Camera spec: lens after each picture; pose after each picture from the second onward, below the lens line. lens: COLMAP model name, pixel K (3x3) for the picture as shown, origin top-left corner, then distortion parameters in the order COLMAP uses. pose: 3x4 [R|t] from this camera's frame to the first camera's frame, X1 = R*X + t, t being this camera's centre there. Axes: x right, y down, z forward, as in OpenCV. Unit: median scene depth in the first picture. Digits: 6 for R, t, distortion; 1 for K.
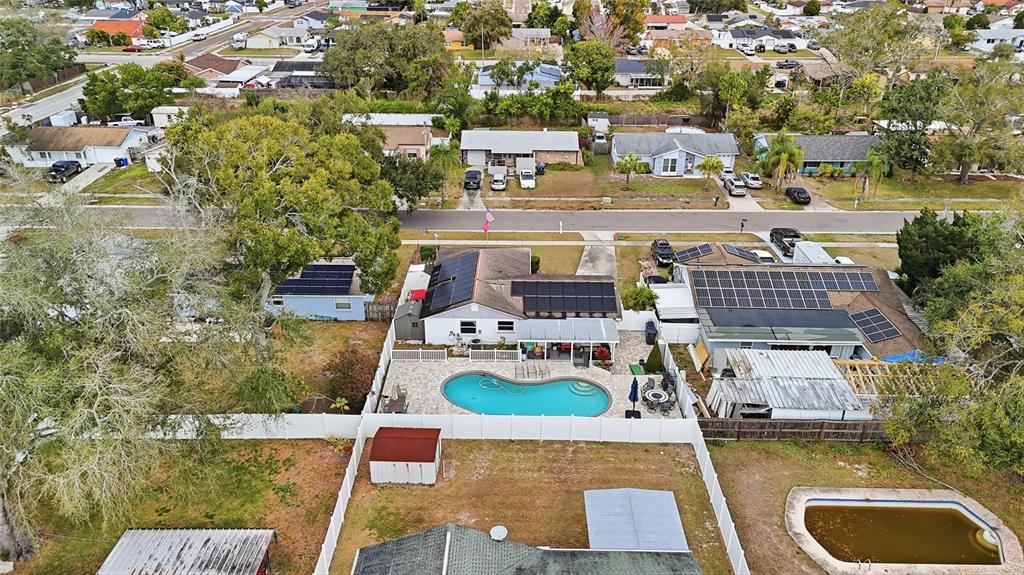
lens RADIAL K [[750.1, 0, 512.0], [0, 750.1, 287.5], [0, 0, 1]] dist [0.076395, -0.068596]
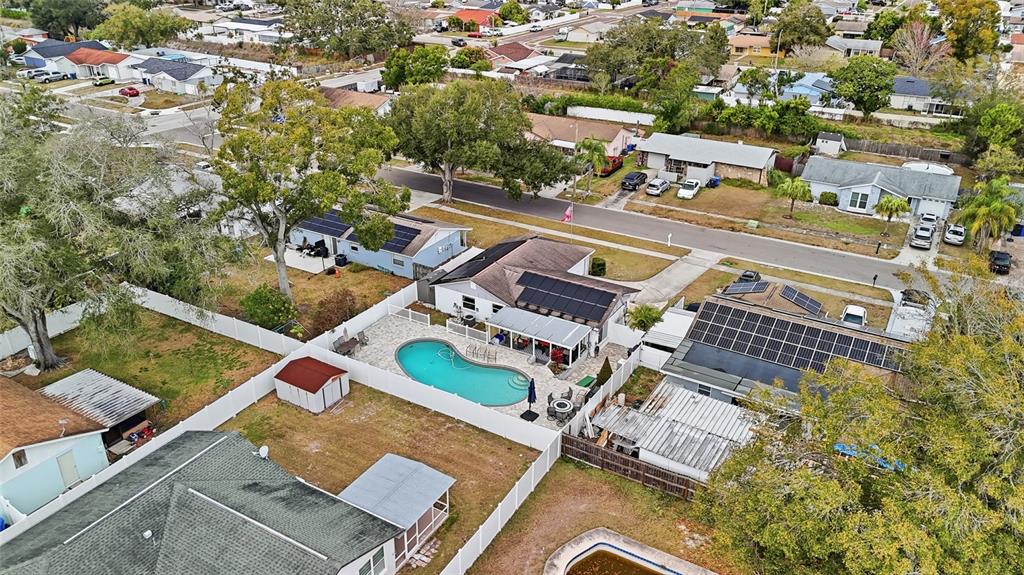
lens RADIAL K [[750.1, 0, 512.0], [0, 750.1, 287.5], [0, 0, 1]] dist [0.076395, -0.068596]
pose [[0.870171, 0.218655, -0.441580, 0.270909], [-0.219355, 0.974352, 0.050208, -0.020645], [0.441233, 0.053174, 0.895816, 0.044397]]
